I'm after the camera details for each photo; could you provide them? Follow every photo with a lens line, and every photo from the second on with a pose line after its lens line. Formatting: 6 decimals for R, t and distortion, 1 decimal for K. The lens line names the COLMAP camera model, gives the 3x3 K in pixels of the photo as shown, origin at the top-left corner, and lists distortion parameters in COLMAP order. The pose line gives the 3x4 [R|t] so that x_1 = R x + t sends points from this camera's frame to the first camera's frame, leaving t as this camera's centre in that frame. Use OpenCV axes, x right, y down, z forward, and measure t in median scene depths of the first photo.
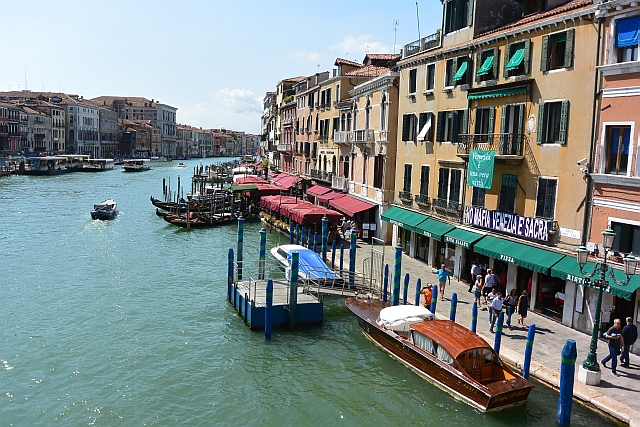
lens RADIAL K [[515.4, 0, 319.1], [0, 515.4, 200.0], [0, 0, 1]] dist [-0.091549, 0.042017]
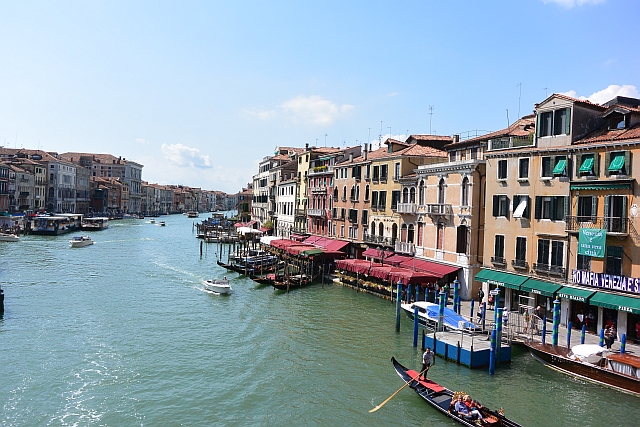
lens RADIAL K [[515.4, 0, 311.5], [0, 515.4, 199.2], [0, 0, 1]] dist [-0.091549, 0.042017]
pose [[0.993988, 0.003618, 0.109433, -0.401236], [0.008052, 0.994333, -0.106004, -0.027925], [-0.109197, 0.106248, 0.988326, -0.175080]]
